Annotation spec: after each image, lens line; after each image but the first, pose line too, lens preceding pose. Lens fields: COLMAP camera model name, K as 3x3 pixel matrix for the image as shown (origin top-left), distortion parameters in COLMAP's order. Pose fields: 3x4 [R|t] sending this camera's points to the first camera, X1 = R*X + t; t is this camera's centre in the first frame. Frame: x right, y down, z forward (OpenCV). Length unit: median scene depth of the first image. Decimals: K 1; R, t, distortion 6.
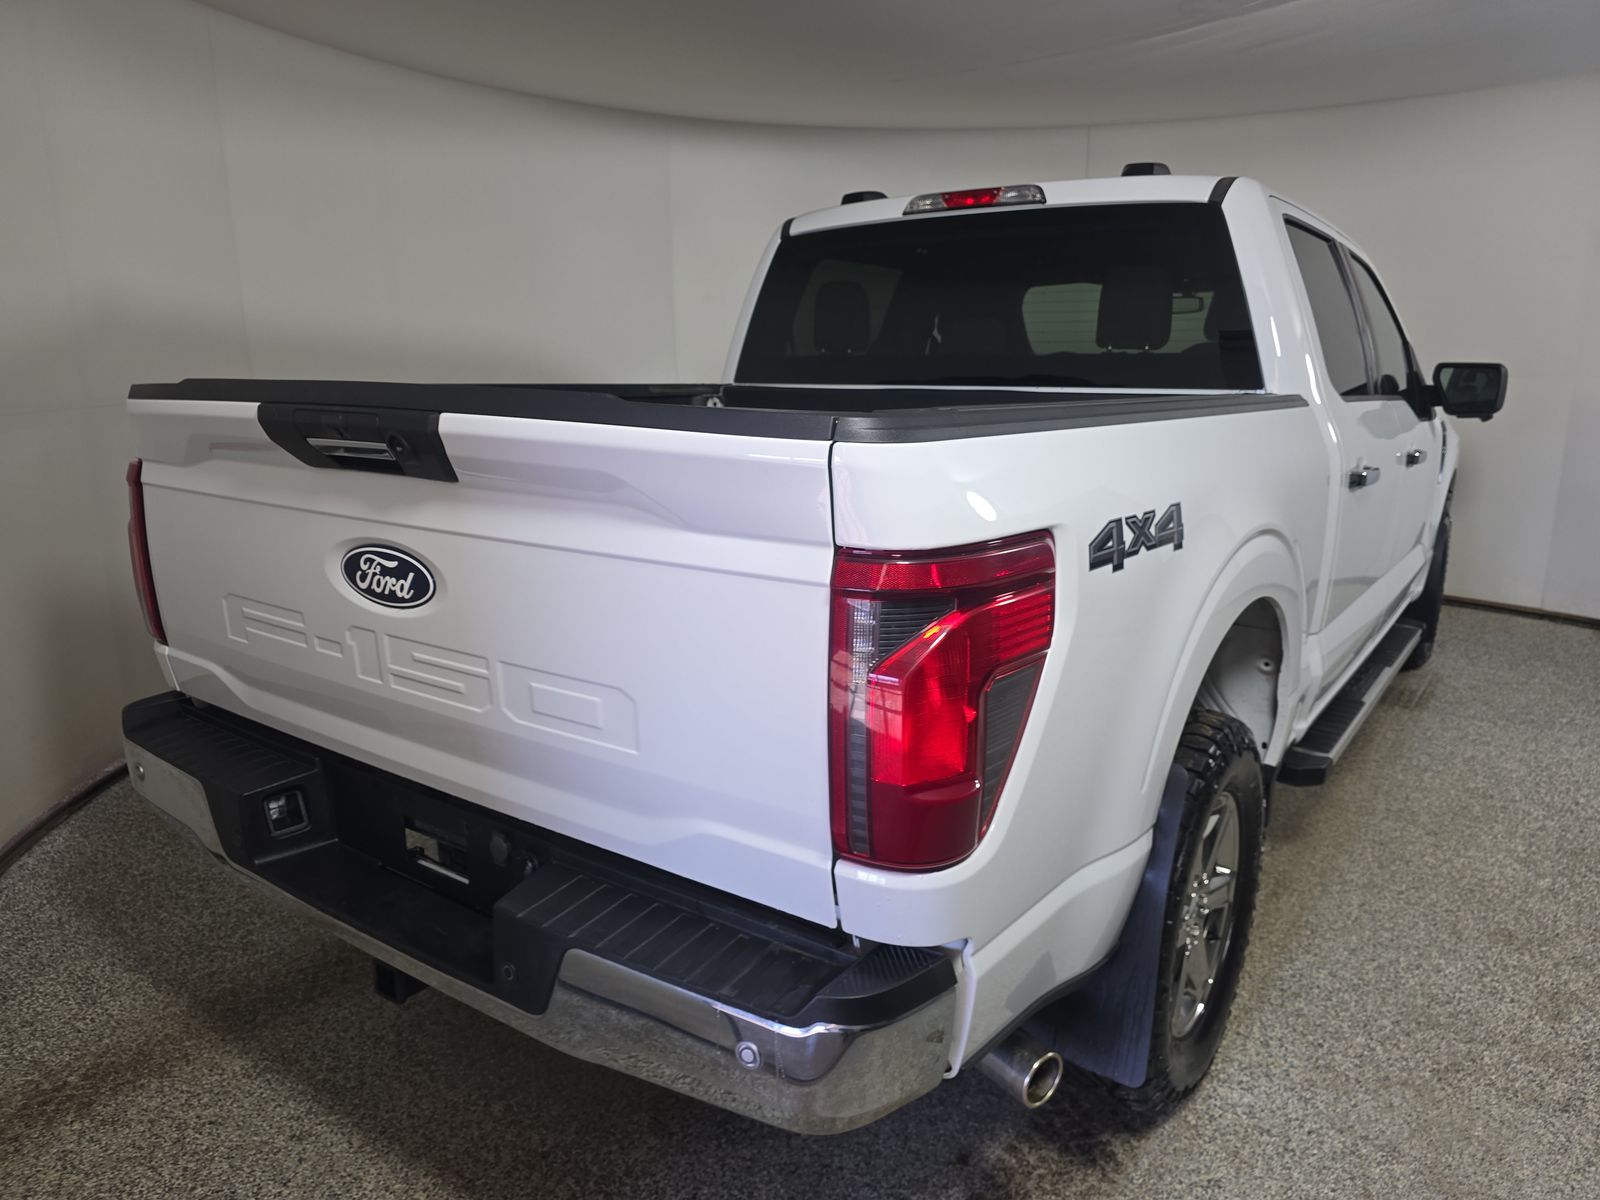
lens RADIAL K [[1084.9, 0, 789.9], [0, 1084.9, 599.7], [0, 0, 1]] dist [0.044139, -0.046423]
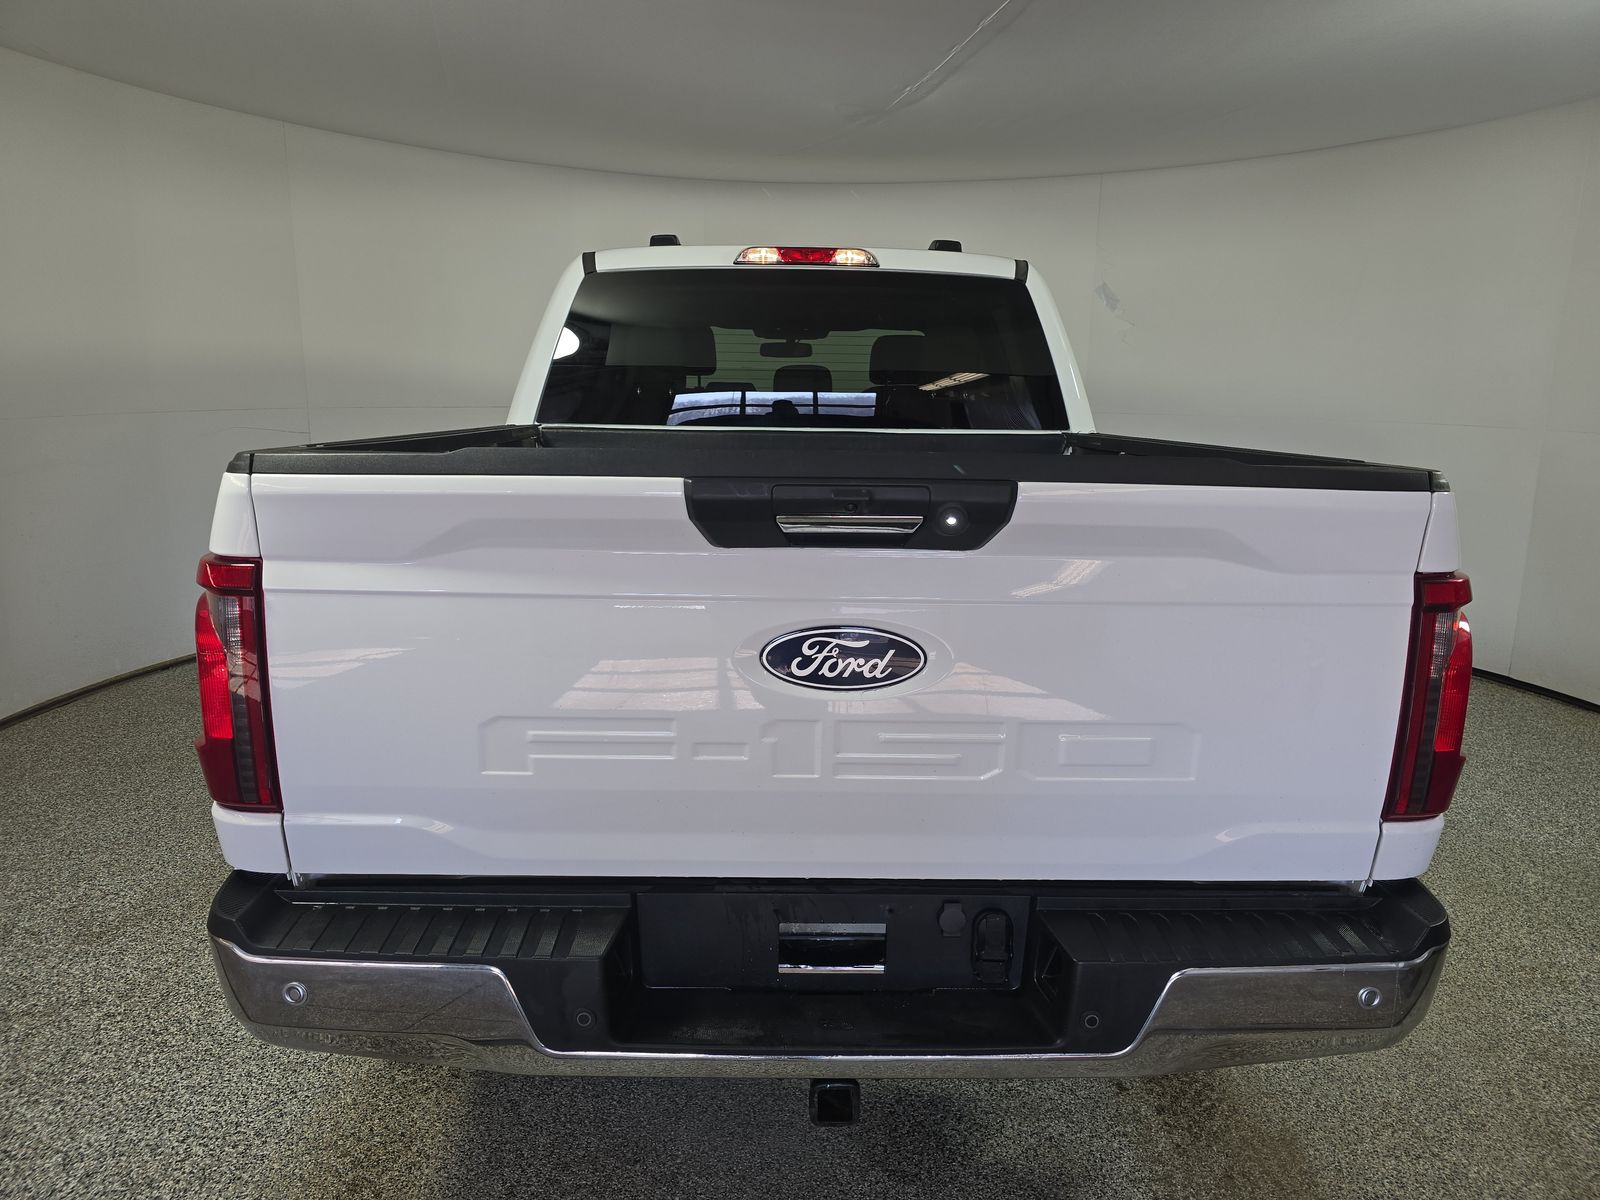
lens RADIAL K [[1084.9, 0, 788.6], [0, 1084.9, 585.6], [0, 0, 1]] dist [0.044139, -0.046423]
pose [[0.798056, -0.100370, 0.594166, -0.935642], [0.117581, 0.993015, 0.009816, -0.095771], [-0.591001, 0.062029, 0.804283, 0.282173]]
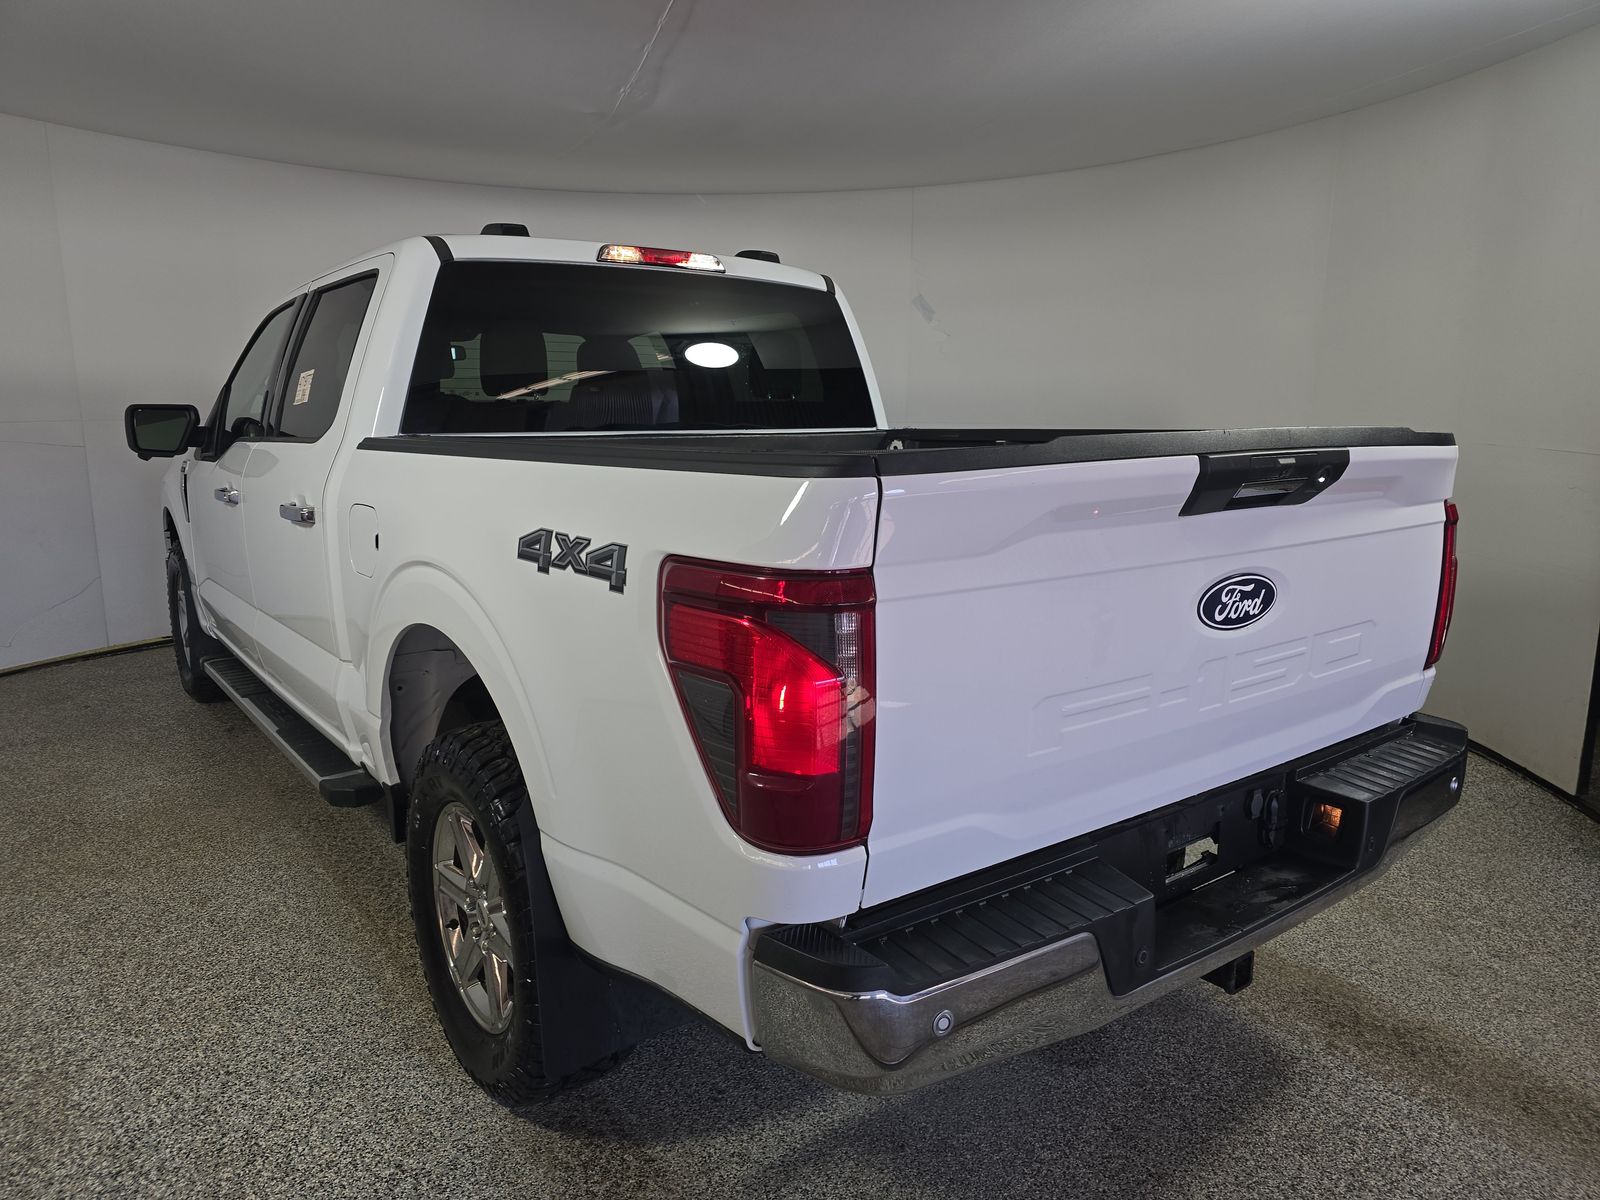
lens RADIAL K [[1084.9, 0, 789.6], [0, 1084.9, 594.0], [0, 0, 1]] dist [0.044139, -0.046423]
pose [[0.296635, -0.163649, 0.940865, -1.529325], [0.204300, 0.973274, 0.104874, -0.235550], [-0.932882, 0.161109, 0.322140, 1.055525]]
